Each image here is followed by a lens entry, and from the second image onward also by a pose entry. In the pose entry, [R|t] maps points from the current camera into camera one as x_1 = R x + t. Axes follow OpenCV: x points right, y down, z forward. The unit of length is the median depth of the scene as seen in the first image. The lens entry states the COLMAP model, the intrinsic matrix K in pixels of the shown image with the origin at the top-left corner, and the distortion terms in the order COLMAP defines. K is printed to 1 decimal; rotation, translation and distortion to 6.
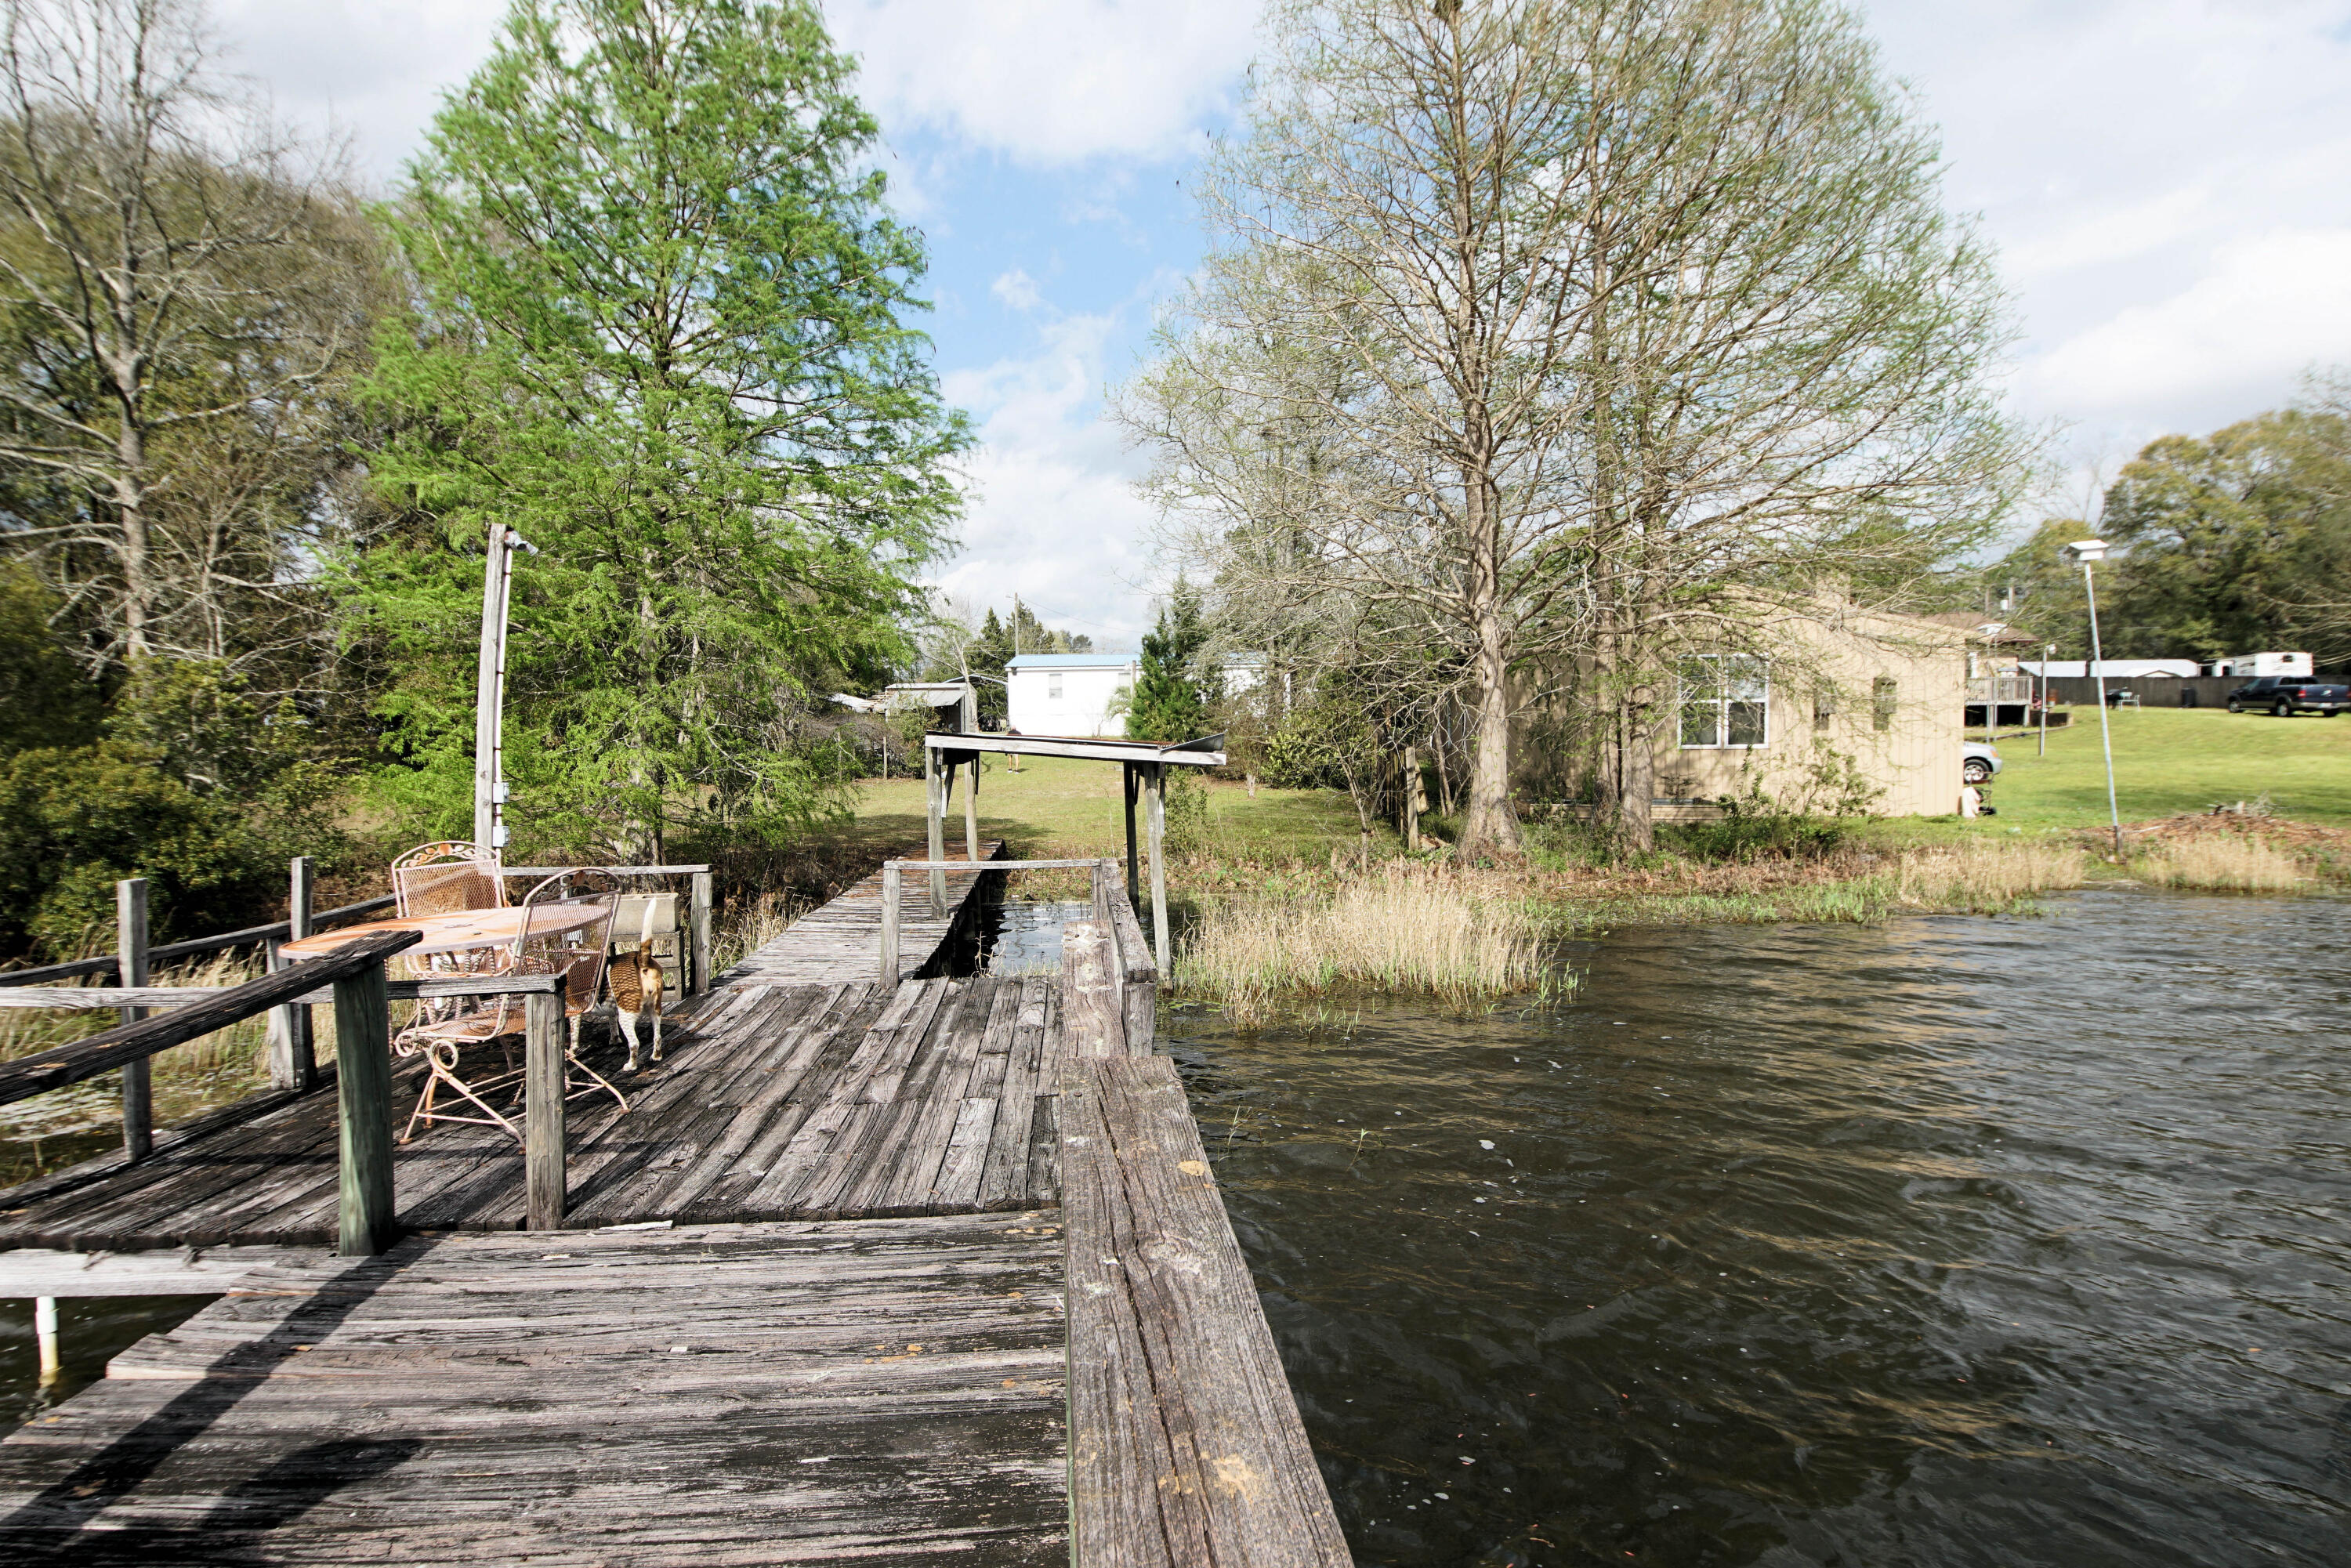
lens RADIAL K [[1282.2, 0, 1151.0], [0, 1282.2, 766.9], [0, 0, 1]] dist [0.031570, -0.028602]
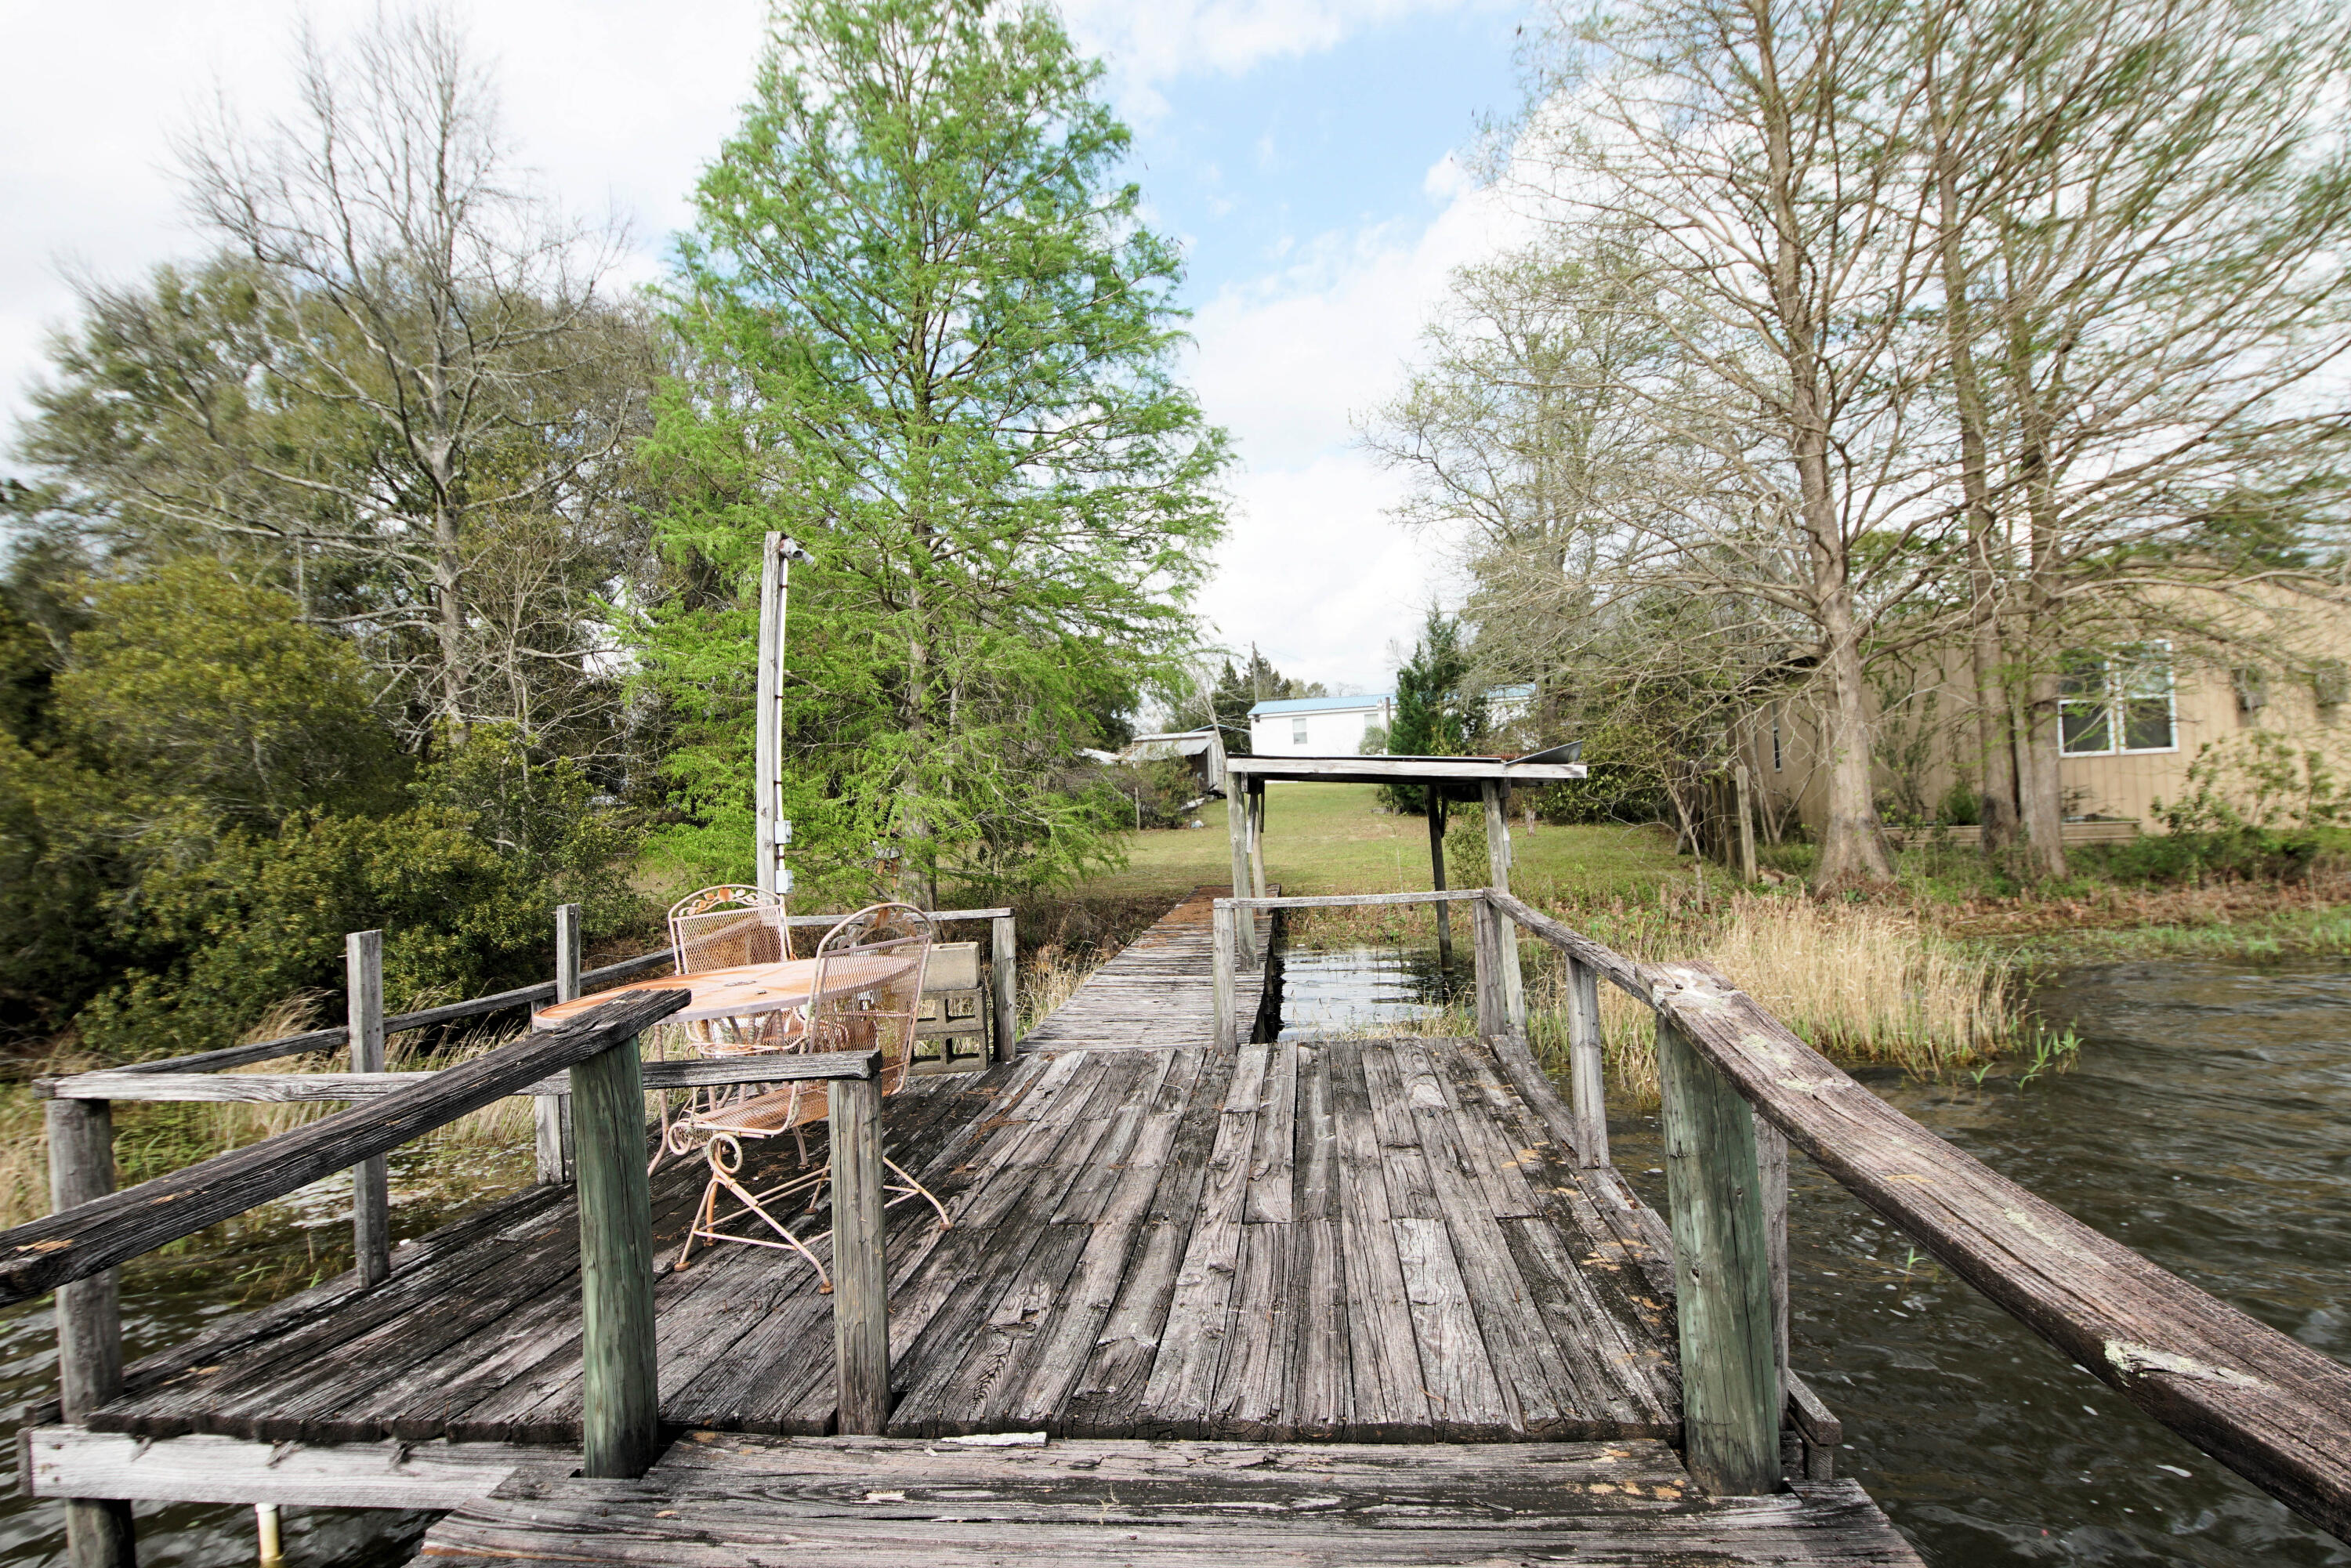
lens RADIAL K [[1282.2, 0, 1138.9], [0, 1282.2, 759.2], [0, 0, 1]] dist [0.031570, -0.028602]
pose [[0.980591, -0.047020, -0.190344, -0.044976], [0.038180, 0.998027, -0.049848, 0.011184], [0.192313, 0.041613, 0.980451, 0.086487]]
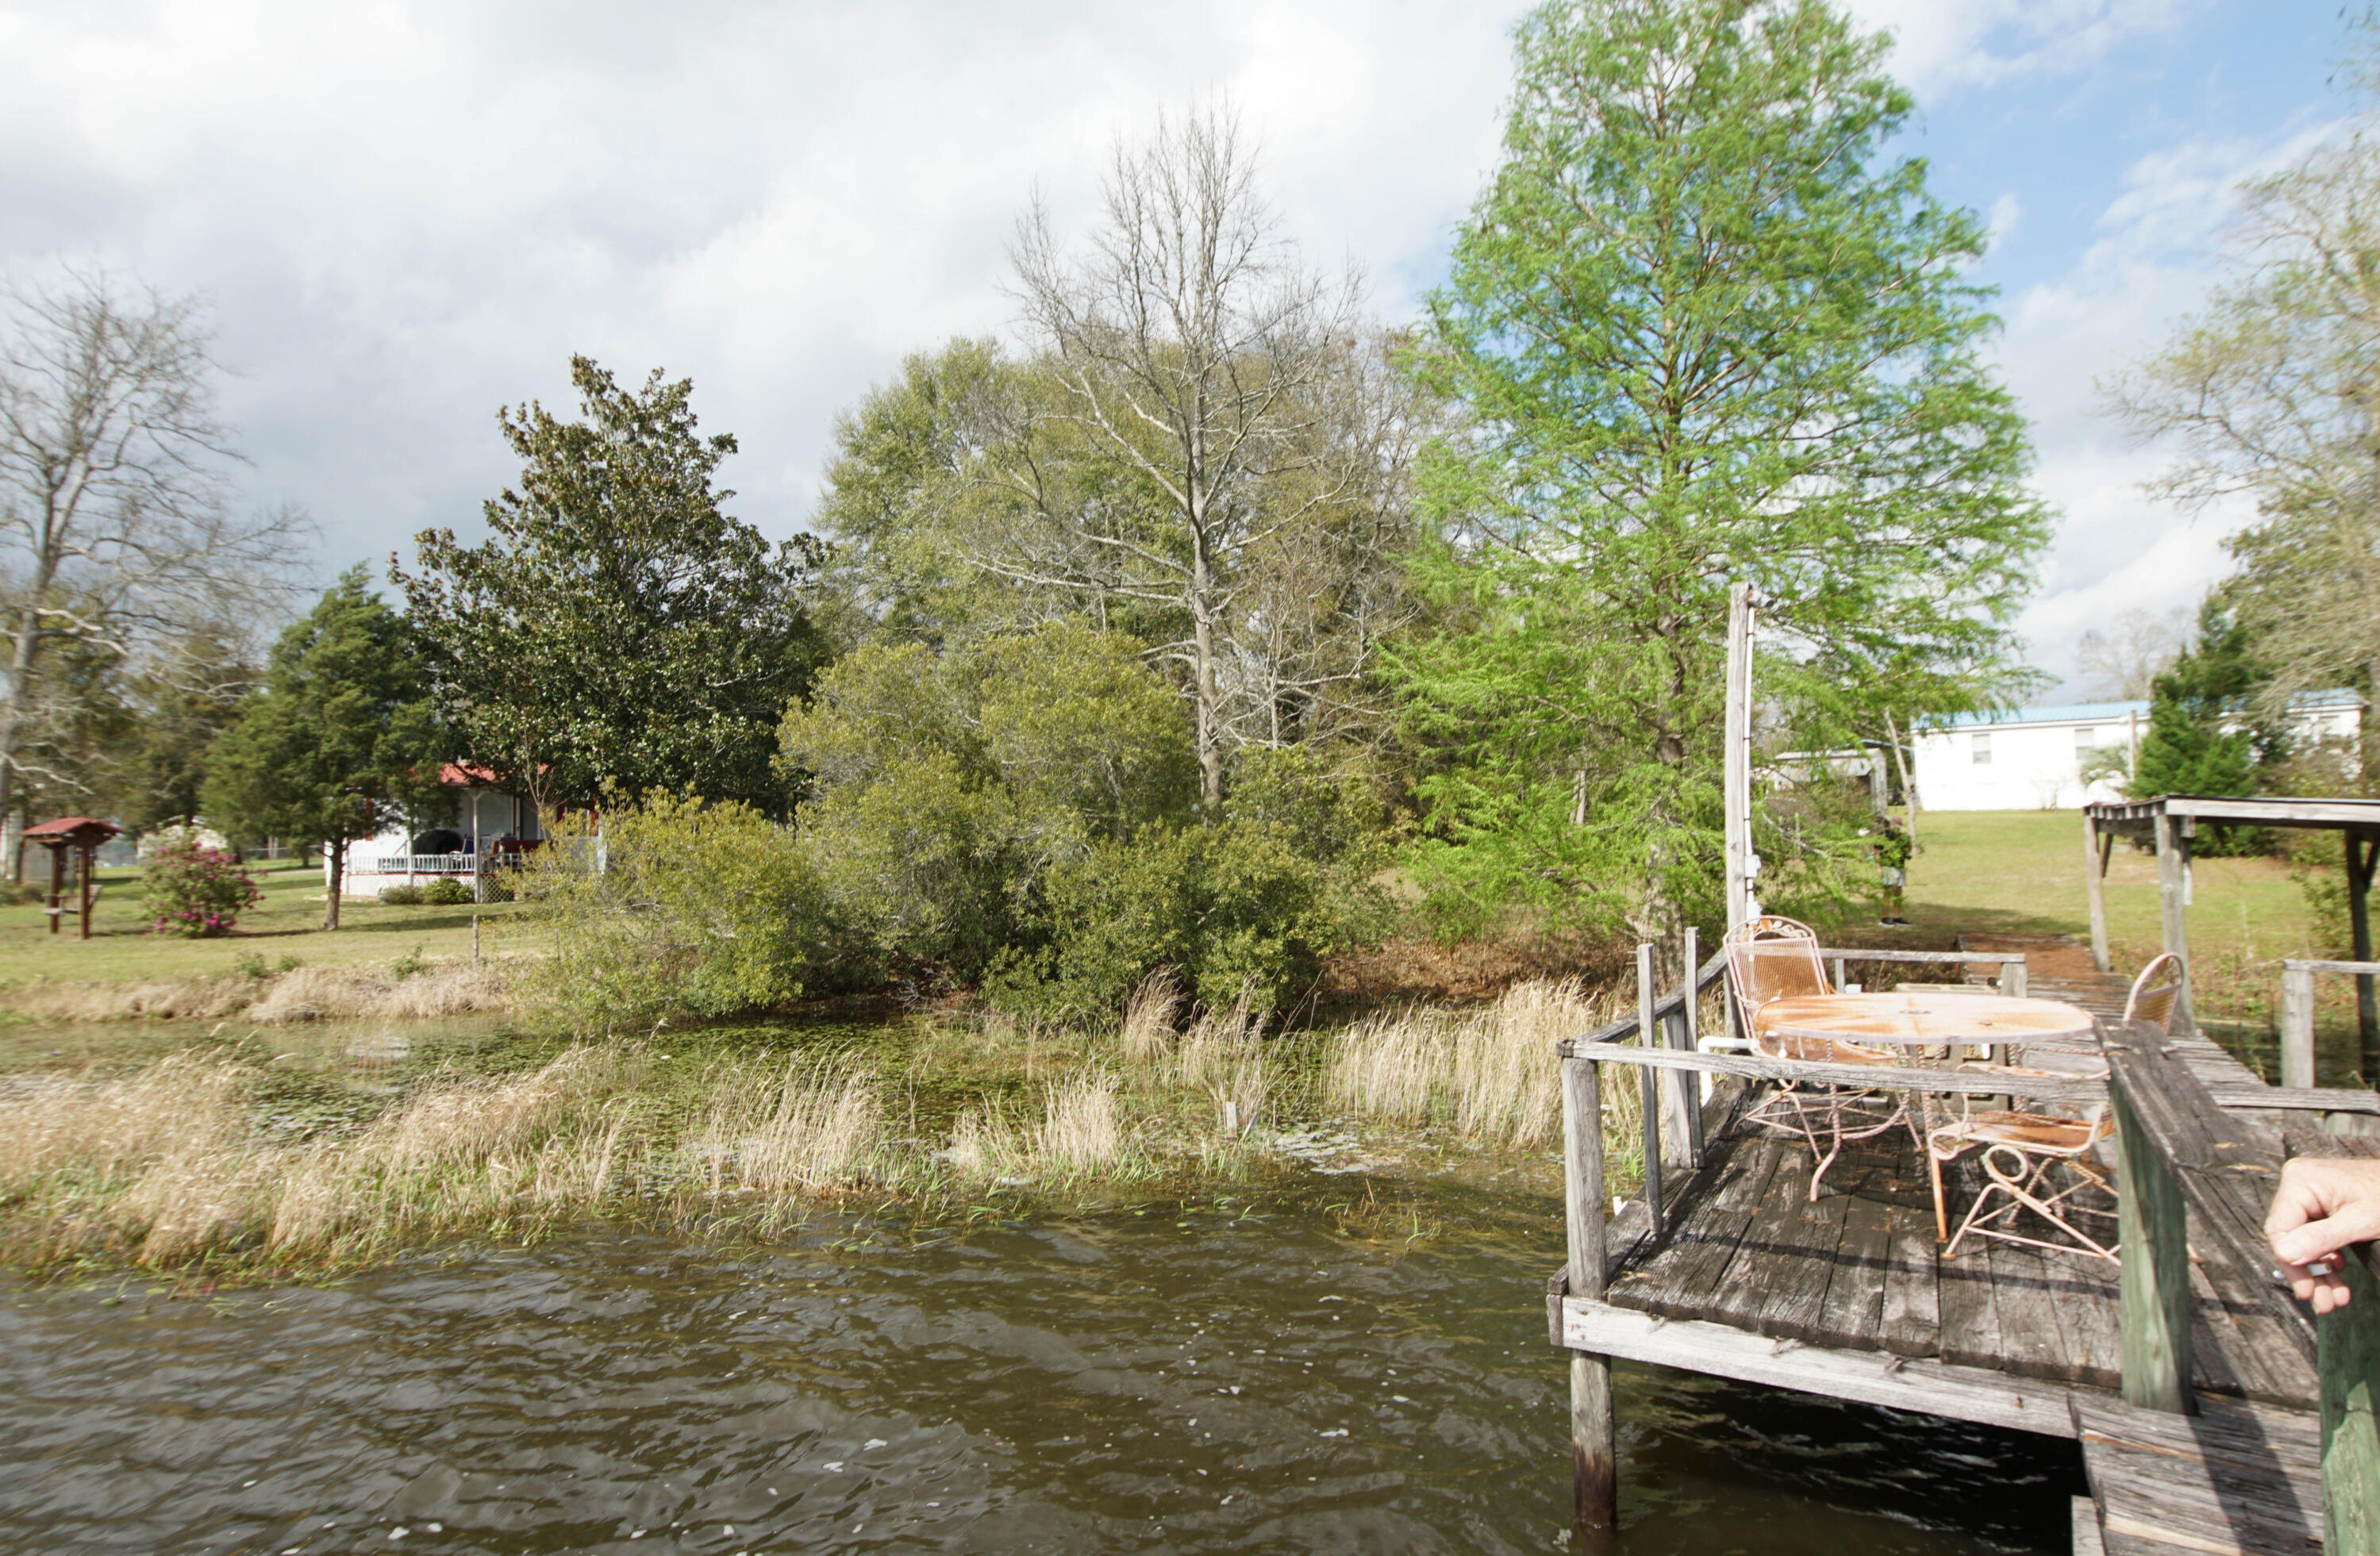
lens RADIAL K [[1320.6, 0, 1138.1], [0, 1320.6, 770.2], [0, 0, 1]] dist [0.025129, -0.025109]
pose [[0.819793, -0.033508, -0.571679, -0.150300], [-0.000426, 0.998251, -0.059123, 0.003842], [0.572660, 0.048712, 0.818345, -0.021746]]
